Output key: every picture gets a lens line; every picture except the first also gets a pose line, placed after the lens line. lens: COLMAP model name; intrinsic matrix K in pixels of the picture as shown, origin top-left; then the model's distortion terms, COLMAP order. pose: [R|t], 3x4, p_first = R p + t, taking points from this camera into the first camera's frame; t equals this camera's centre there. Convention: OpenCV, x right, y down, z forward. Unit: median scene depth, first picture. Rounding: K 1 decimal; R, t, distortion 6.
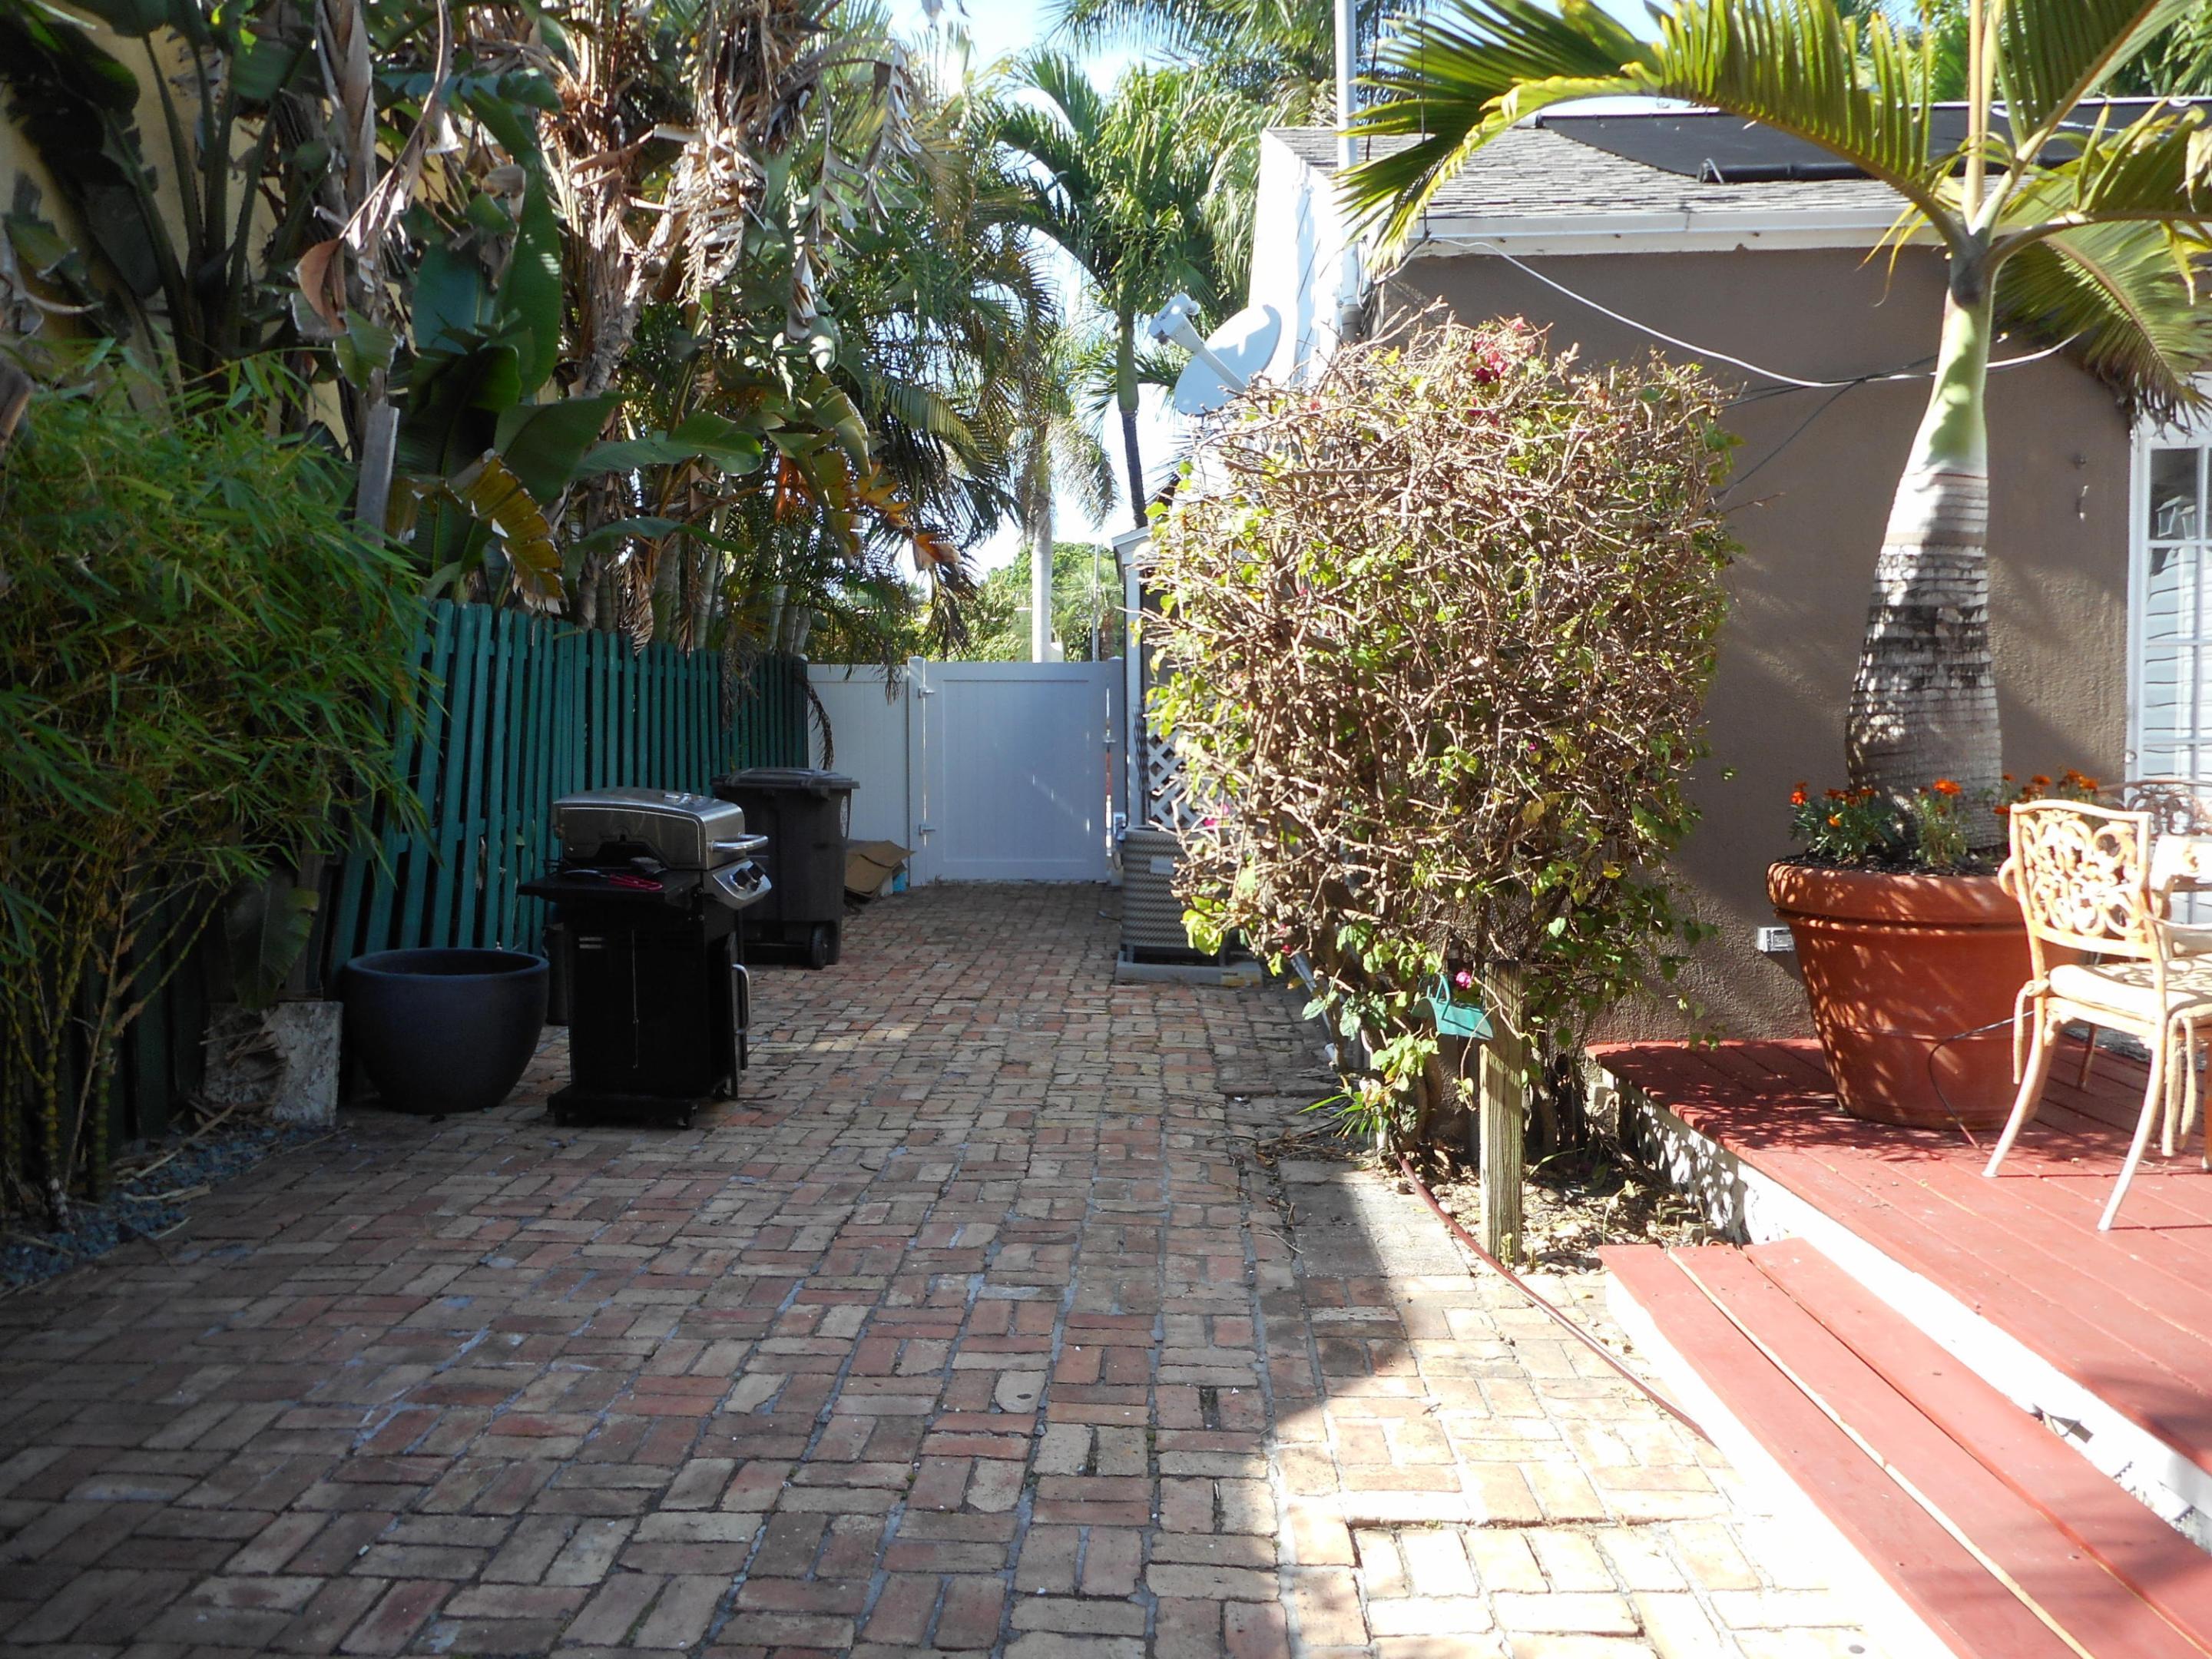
lens RADIAL K [[1622.9, 0, 1096.7], [0, 1622.9, 823.9], [0, 0, 1]] dist [-0.004878, 0.005153]
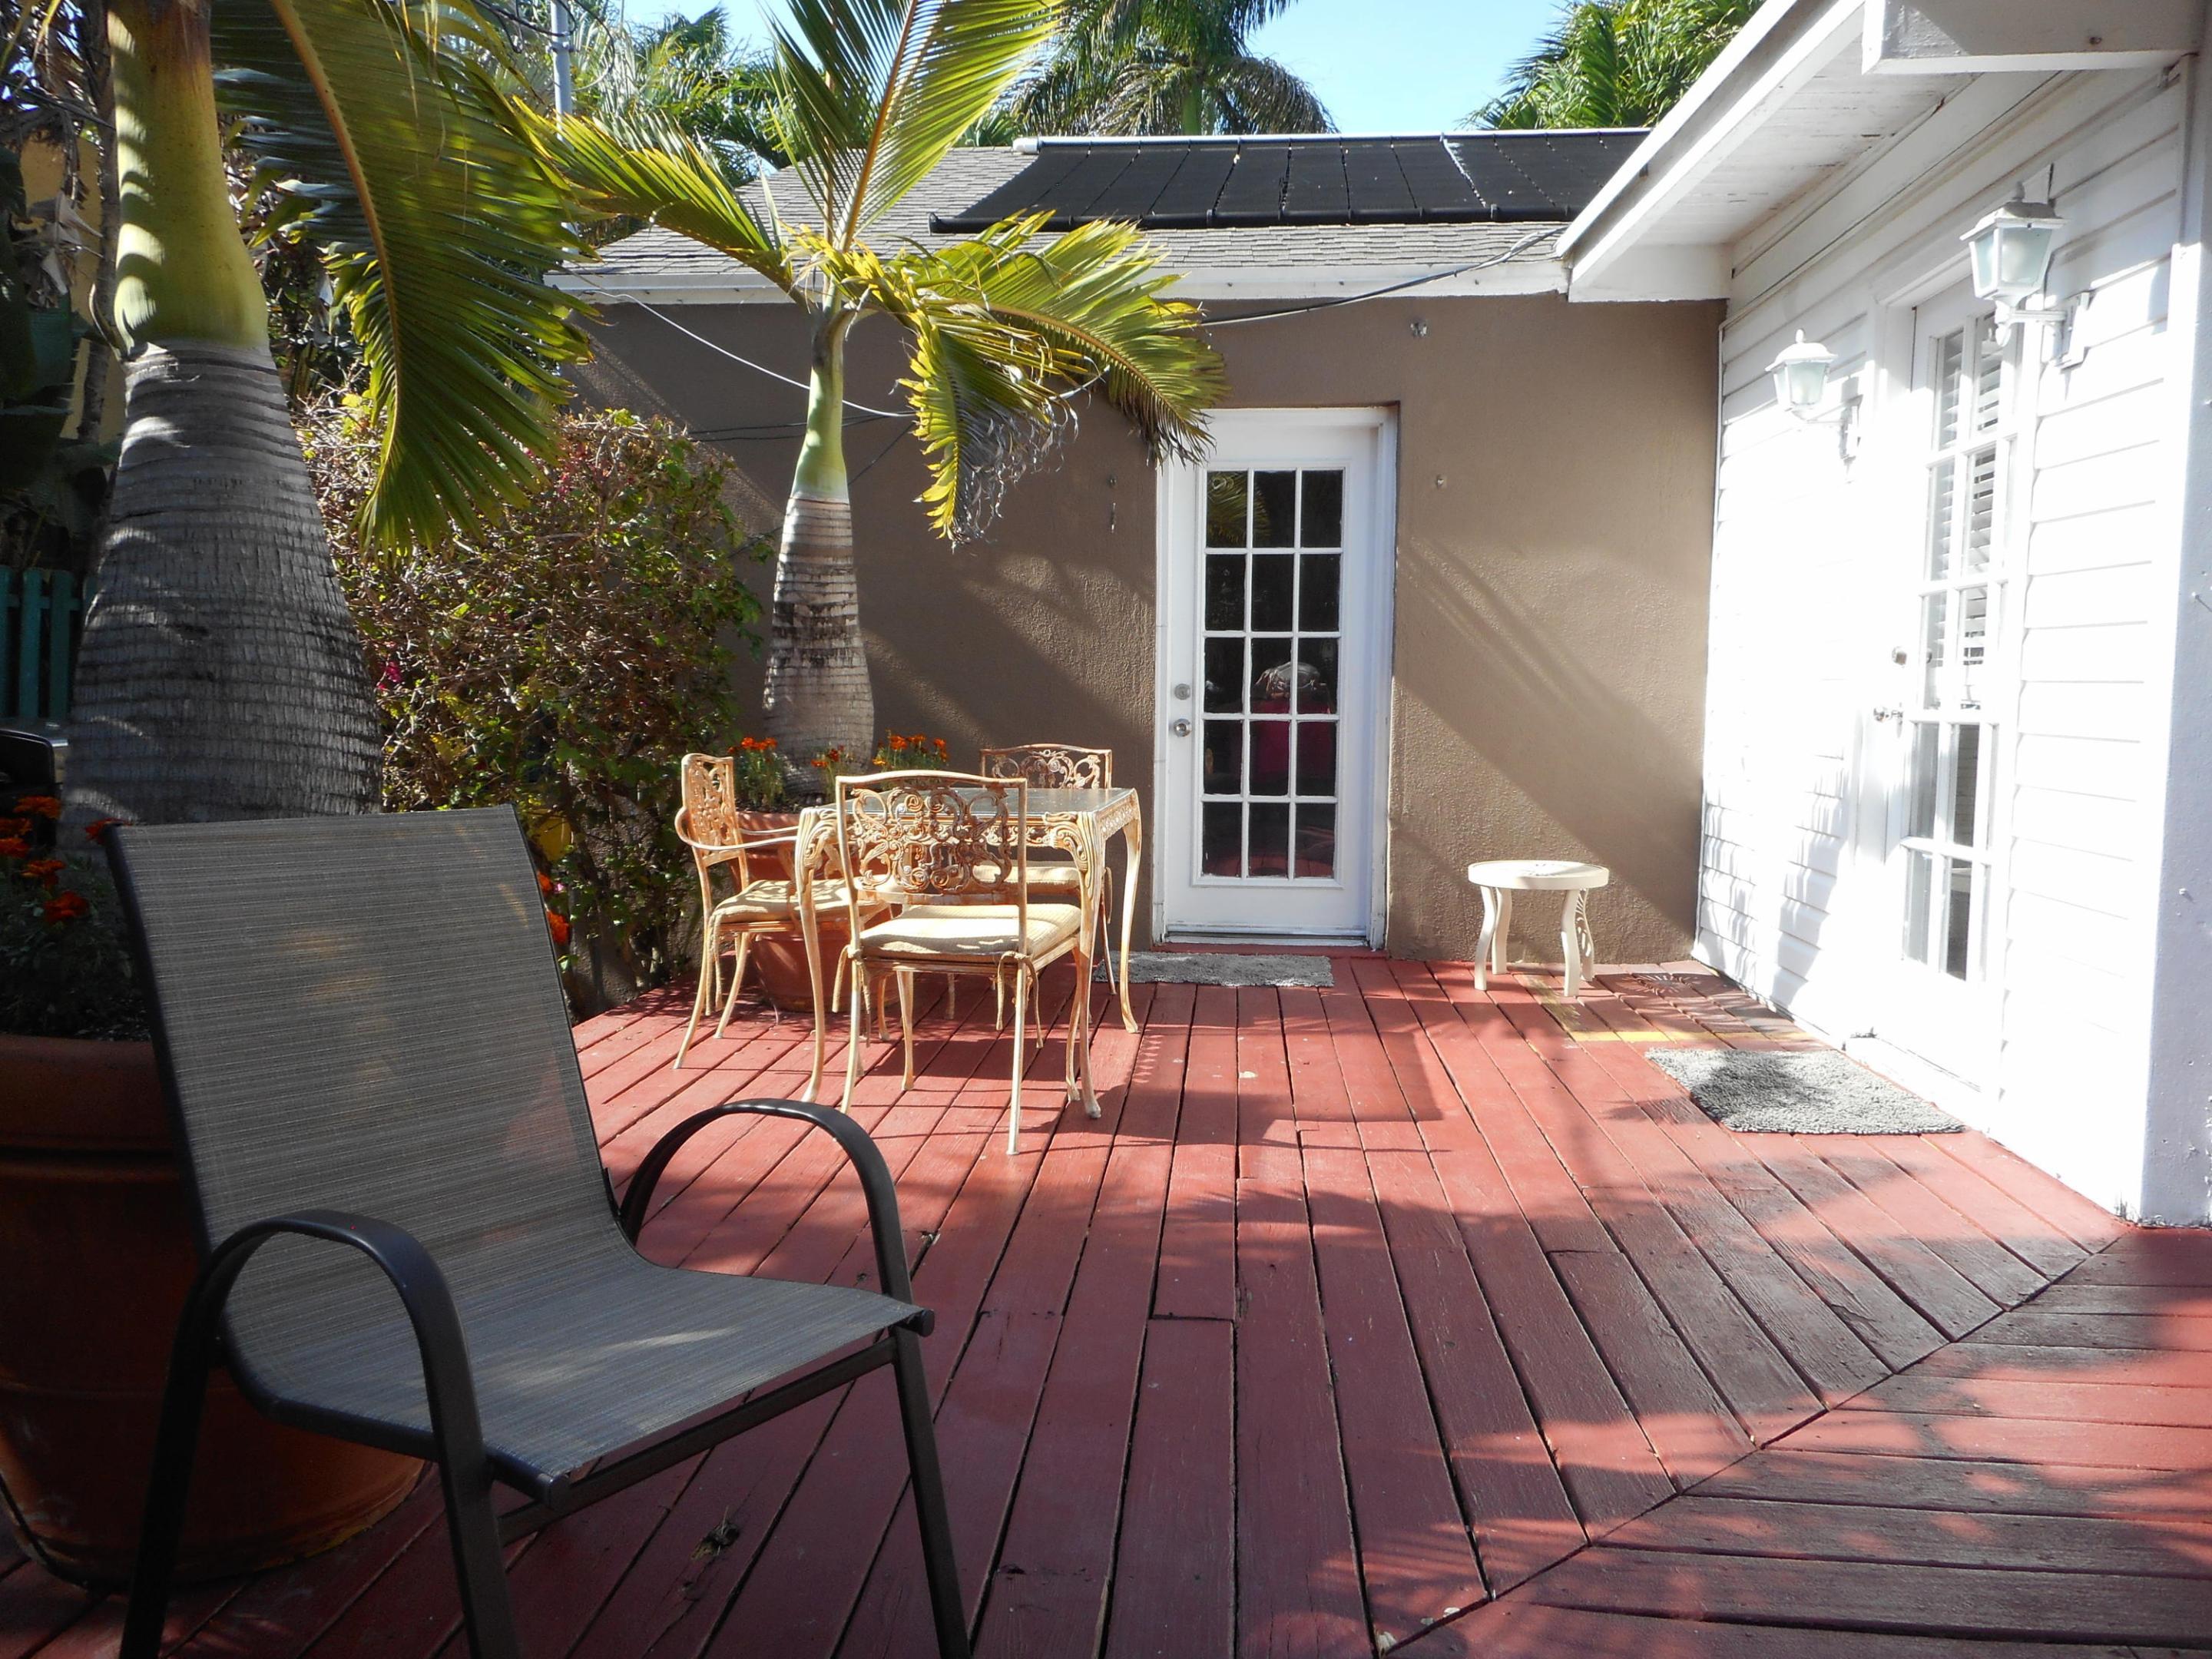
lens RADIAL K [[1622.9, 0, 1096.7], [0, 1622.9, 823.9], [0, 0, 1]] dist [-0.004878, 0.005153]
pose [[0.998057, 0.030492, -0.054345, 0.833259], [-0.028804, 0.999086, 0.031575, -0.006686], [0.055258, -0.029948, 0.998023, -0.278524]]
